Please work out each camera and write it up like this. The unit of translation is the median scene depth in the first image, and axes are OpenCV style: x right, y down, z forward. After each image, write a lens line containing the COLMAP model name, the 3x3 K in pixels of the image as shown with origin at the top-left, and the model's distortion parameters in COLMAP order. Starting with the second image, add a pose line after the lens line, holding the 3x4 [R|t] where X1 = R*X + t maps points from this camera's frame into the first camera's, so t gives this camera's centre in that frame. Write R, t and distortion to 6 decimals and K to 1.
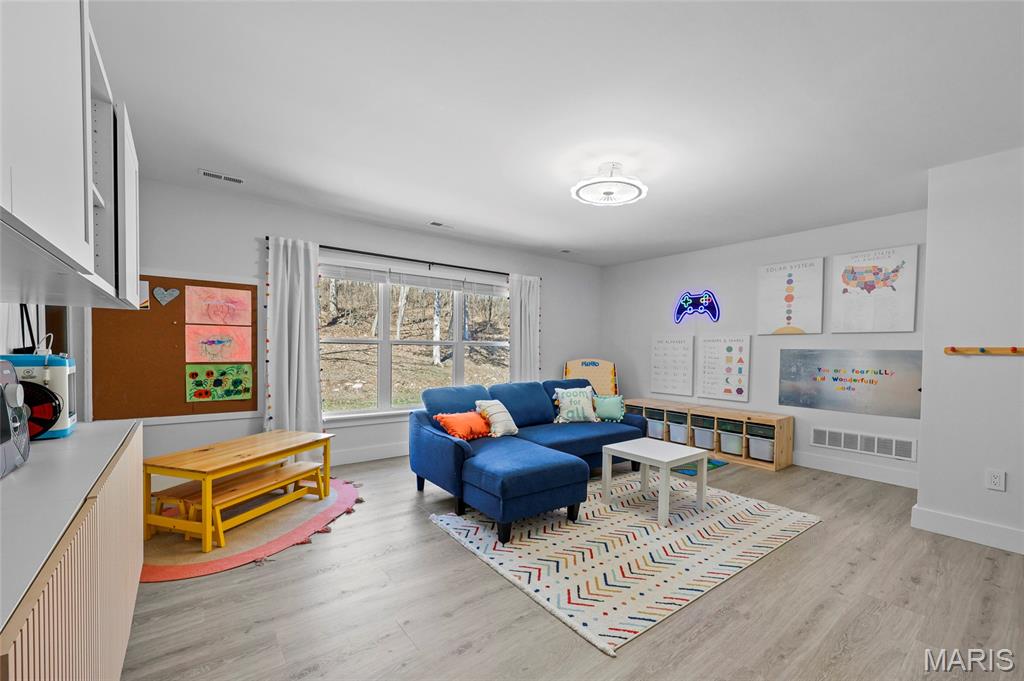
lens RADIAL K [[426.0, 0, 514.5], [0, 426.0, 358.4], [0, 0, 1]] dist [-0.000007, -0.000007]
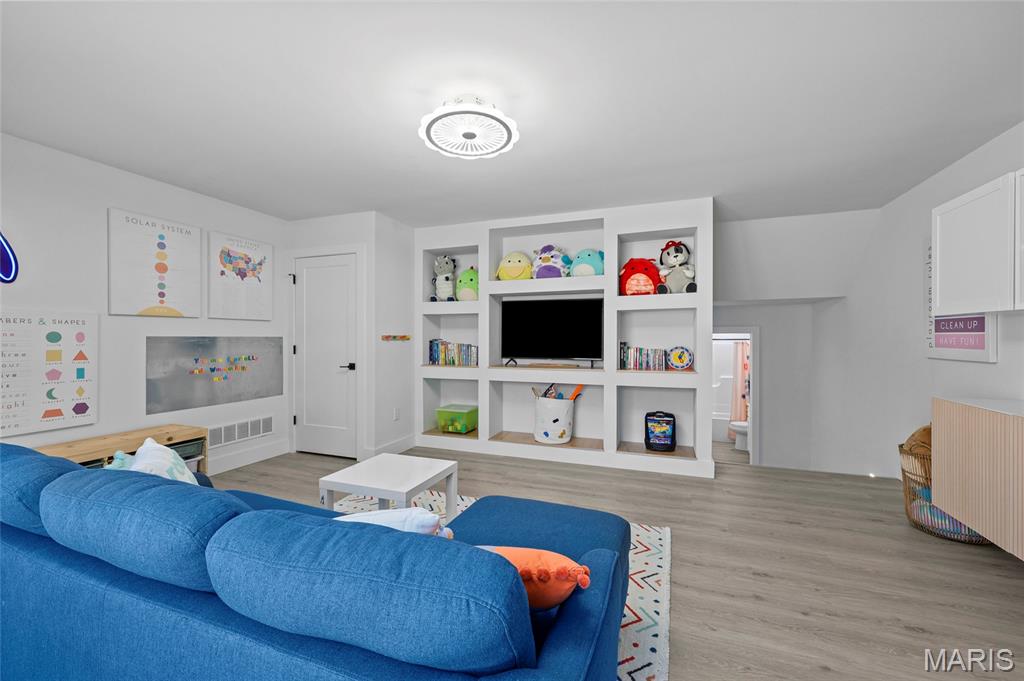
lens RADIAL K [[413.4, 0, 511.6], [0, 413.4, 337.7], [0, 0, 1]] dist [0.001698, 0.000206]
pose [[-0.532755, -0.012483, 0.846178, -0.318923], [0.012831, 0.999657, 0.022826, -0.030788], [-0.846172, 0.023018, -0.532412, 0.950876]]
